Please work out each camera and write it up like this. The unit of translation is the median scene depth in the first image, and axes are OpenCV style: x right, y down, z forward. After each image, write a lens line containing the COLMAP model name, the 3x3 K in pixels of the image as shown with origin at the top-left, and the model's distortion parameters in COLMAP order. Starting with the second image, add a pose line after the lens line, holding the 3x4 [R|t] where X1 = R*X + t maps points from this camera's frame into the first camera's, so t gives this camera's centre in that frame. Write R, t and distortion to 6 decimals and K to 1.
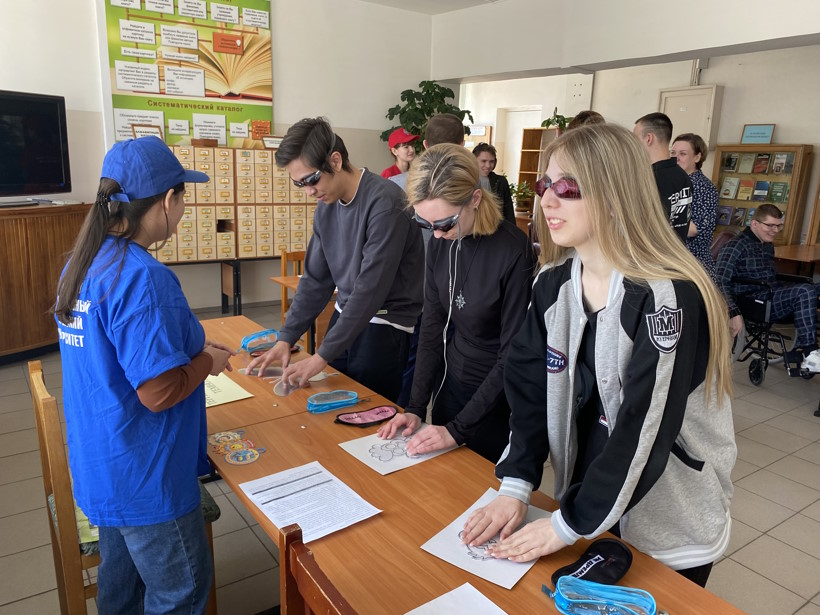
lens RADIAL K [[633.9, 0, 405.9], [0, 633.9, 305.4], [0, 0, 1]] dist [0.035854, -0.043728]
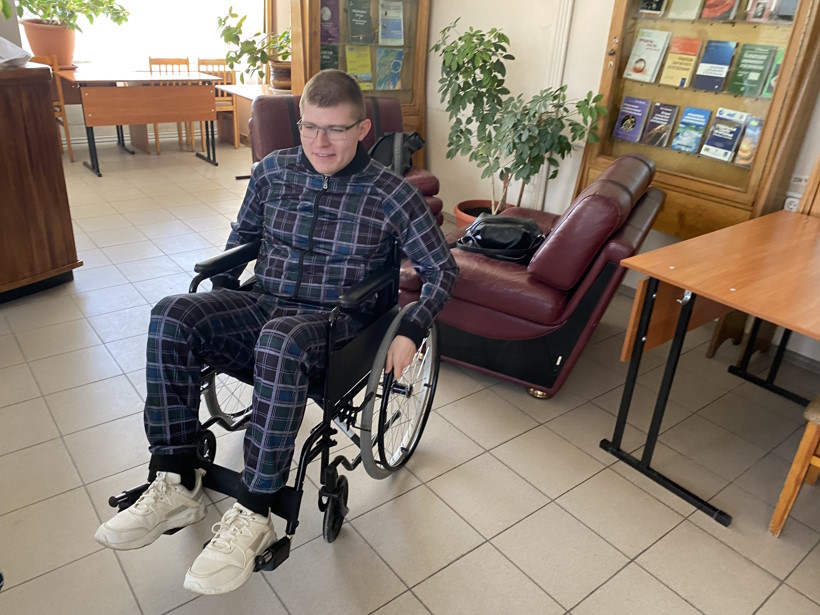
lens RADIAL K [[633.9, 0, 398.0], [0, 633.9, 304.4], [0, 0, 1]] dist [0.035854, -0.043728]
pose [[0.999150, 0.012404, 0.039315, 0.215916], [-0.020355, 0.977742, 0.208823, -0.070611], [-0.035849, -0.209446, 0.977163, 0.364633]]
